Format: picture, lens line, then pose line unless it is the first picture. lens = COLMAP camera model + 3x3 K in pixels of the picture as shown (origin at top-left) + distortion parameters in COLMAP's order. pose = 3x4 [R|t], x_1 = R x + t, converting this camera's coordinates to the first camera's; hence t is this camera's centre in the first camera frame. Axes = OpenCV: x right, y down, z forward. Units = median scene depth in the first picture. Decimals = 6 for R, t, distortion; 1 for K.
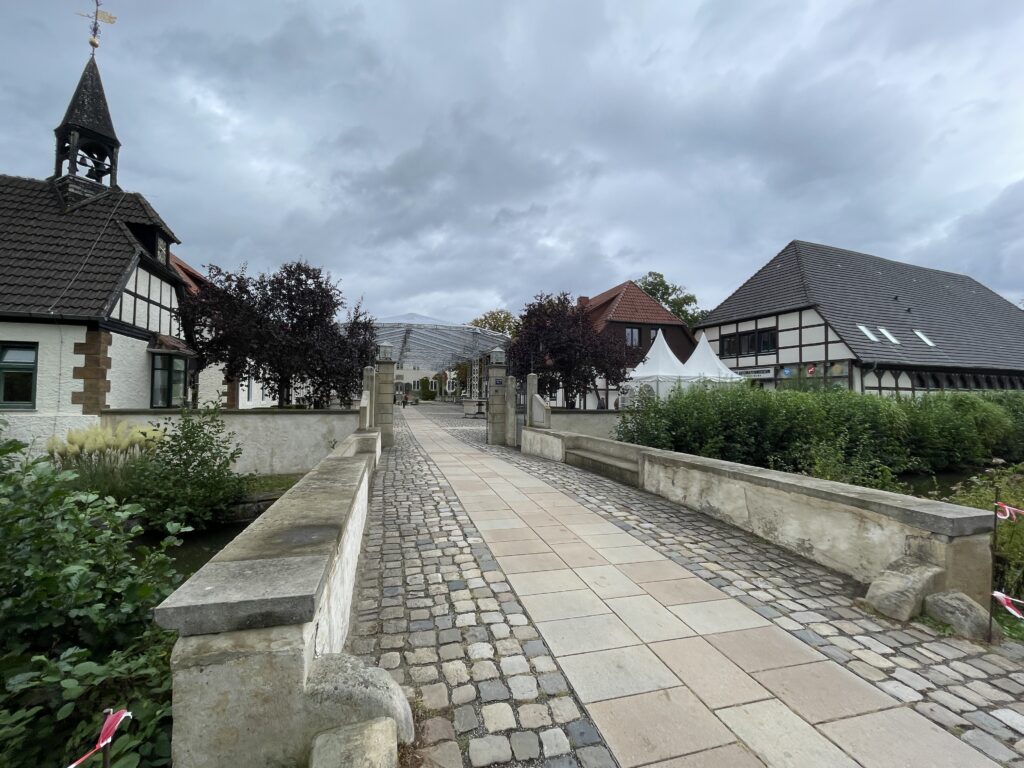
lens RADIAL K [[446.0, 0, 512.7], [0, 446.0, 384.9], [0, 0, 1]] dist [0.000026, 0.000001]
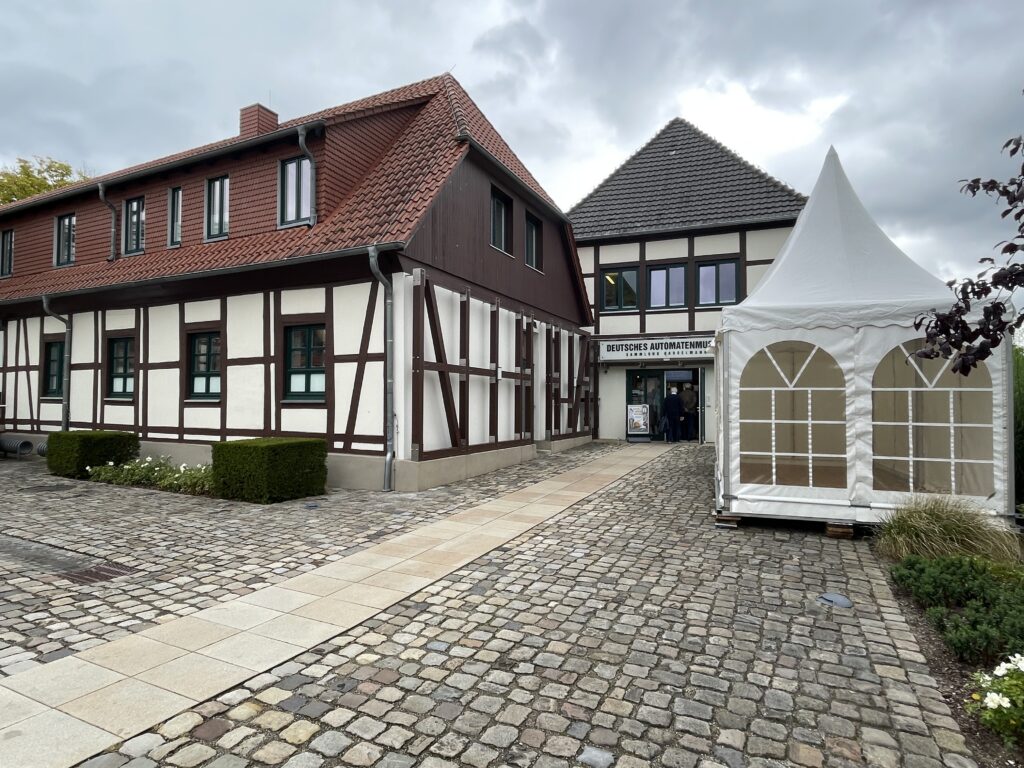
lens RADIAL K [[561.0, 0, 510.6], [0, 561.0, 383.8], [0, 0, 1]] dist [-0.000620, -0.000025]
pose [[0.656855, 0.005843, 0.753995, -0.047588], [-0.014659, 0.999880, 0.005021, 0.013982], [-0.753875, -0.014351, 0.656861, 0.716982]]
